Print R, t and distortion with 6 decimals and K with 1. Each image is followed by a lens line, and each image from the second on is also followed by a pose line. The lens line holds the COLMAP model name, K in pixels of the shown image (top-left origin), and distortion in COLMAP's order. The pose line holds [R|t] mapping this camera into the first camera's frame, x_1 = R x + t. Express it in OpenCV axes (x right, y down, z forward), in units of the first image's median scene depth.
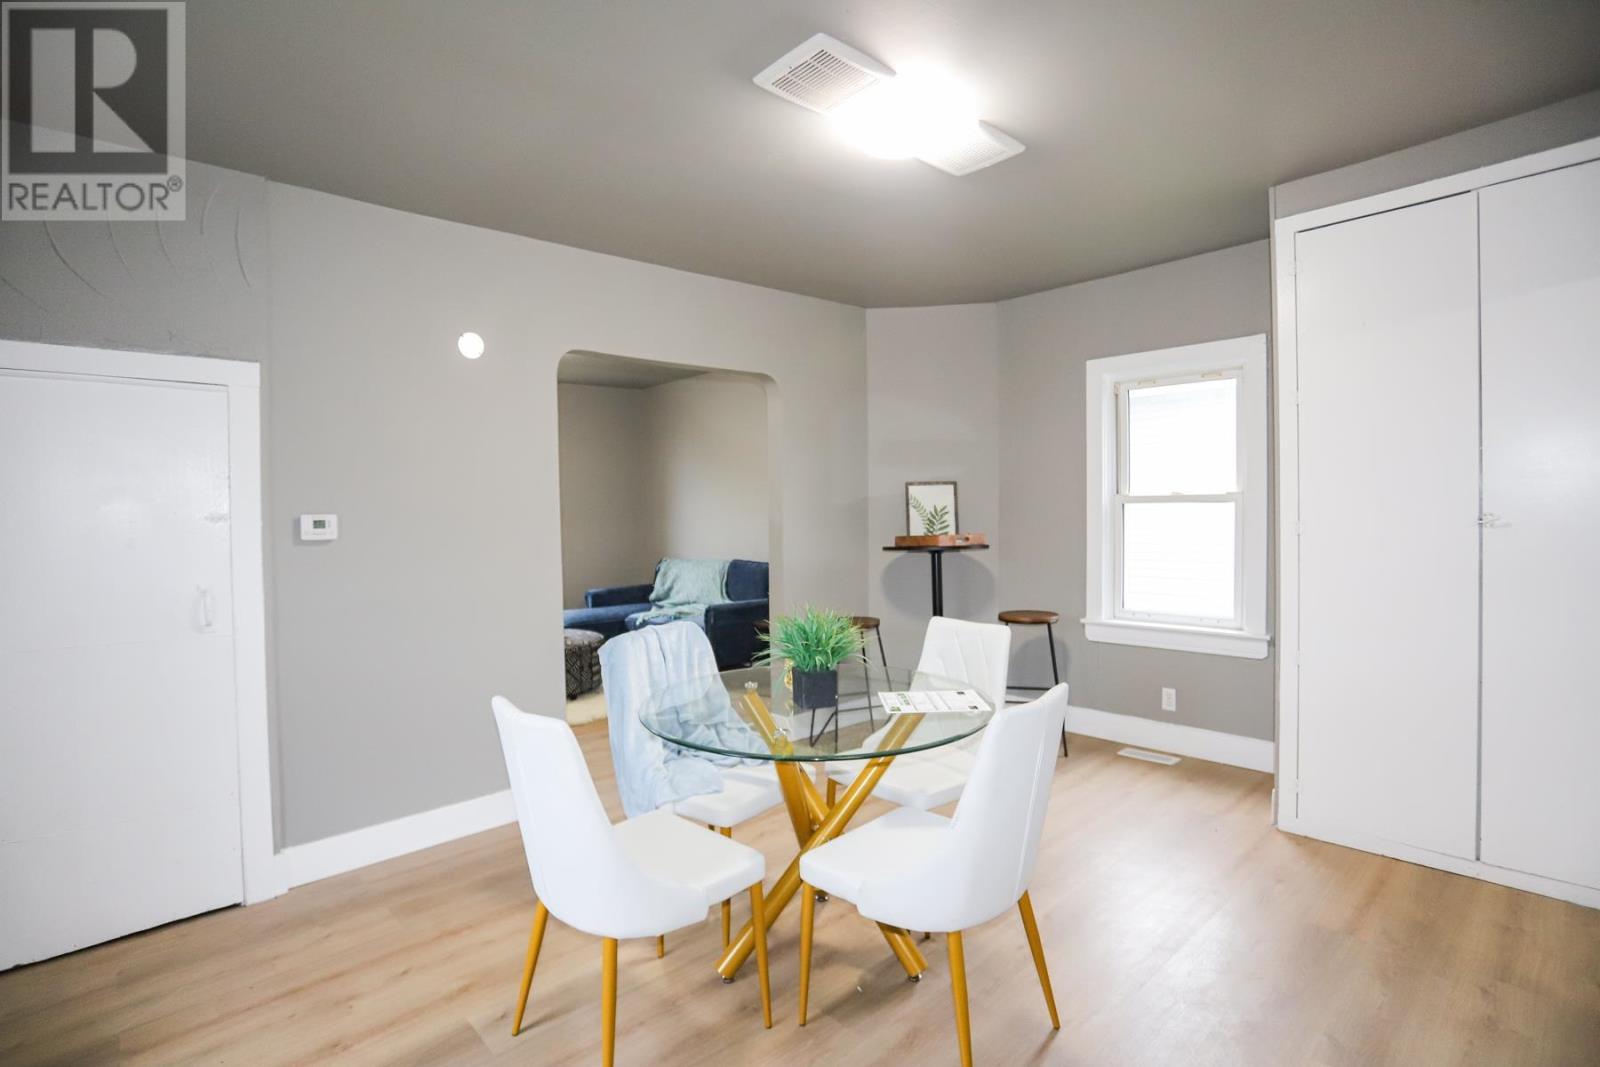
lens RADIAL K [[797.6, 0, 786.7], [0, 797.6, 533.7], [0, 0, 1]] dist [-0.083321, 0.039605]
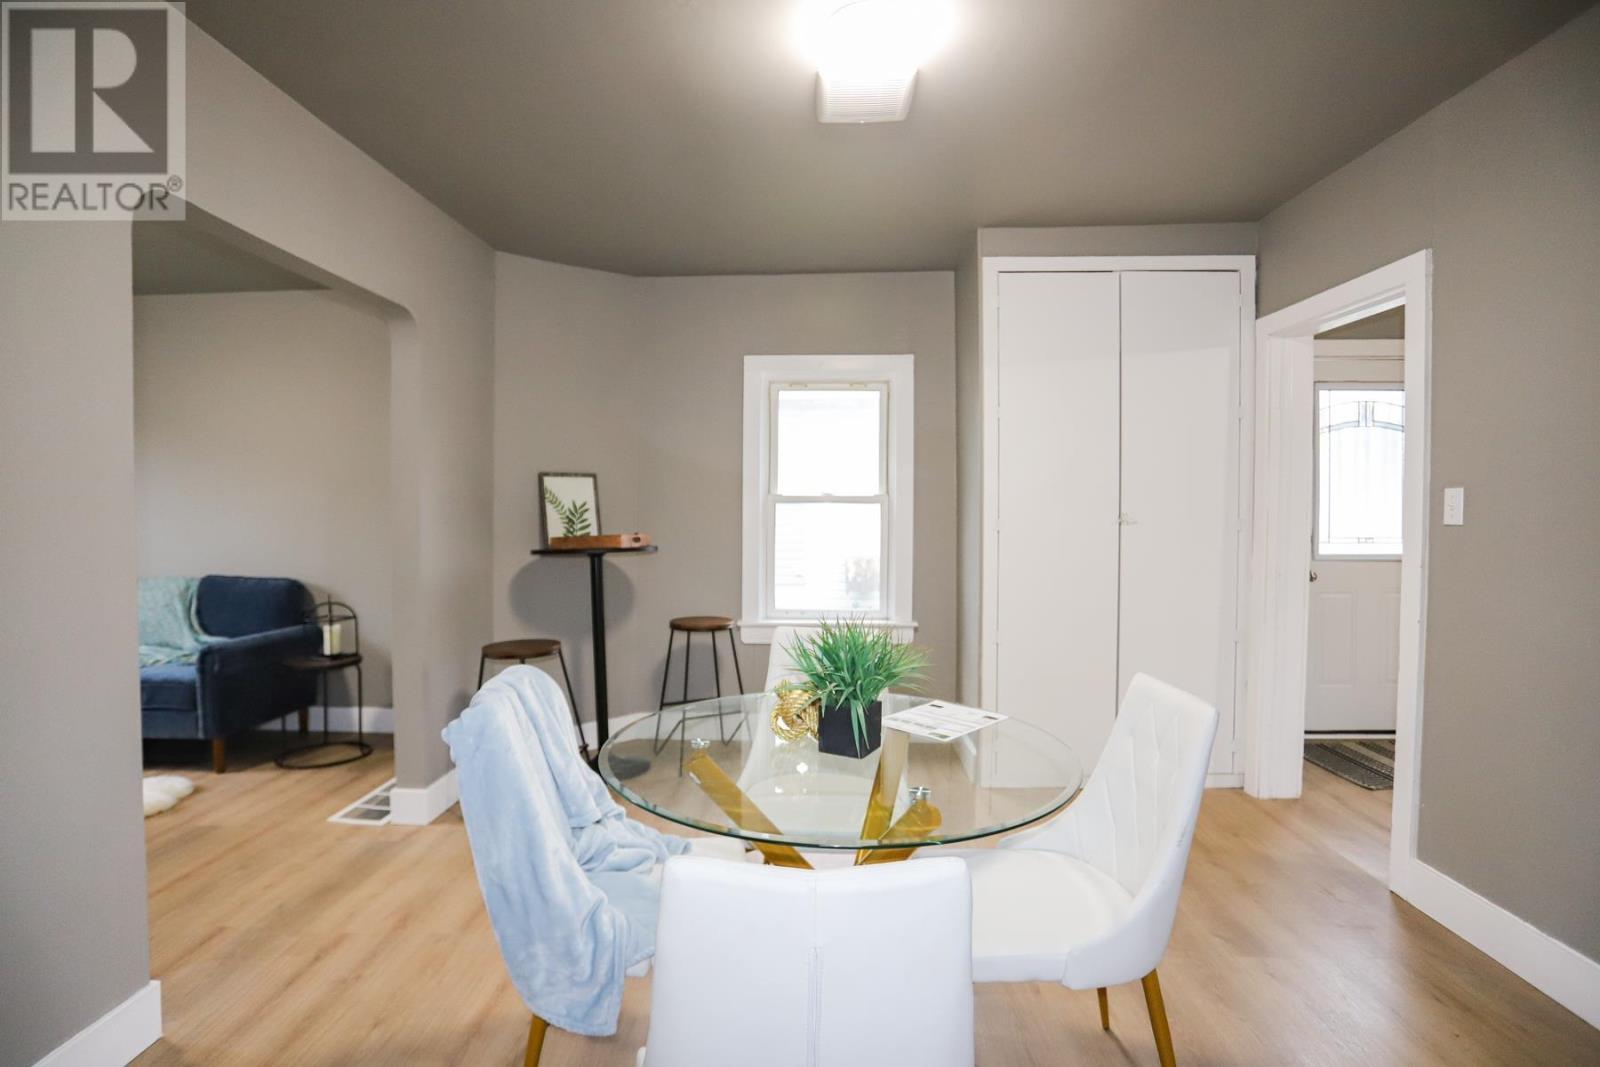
lens RADIAL K [[797.6, 0, 786.7], [0, 797.6, 533.7], [0, 0, 1]] dist [-0.083321, 0.039605]
pose [[0.698519, -0.001897, 0.715589, -0.267730], [0.008220, 0.999952, -0.005373, 0.005763], [-0.715544, 0.009636, 0.698501, 0.259106]]
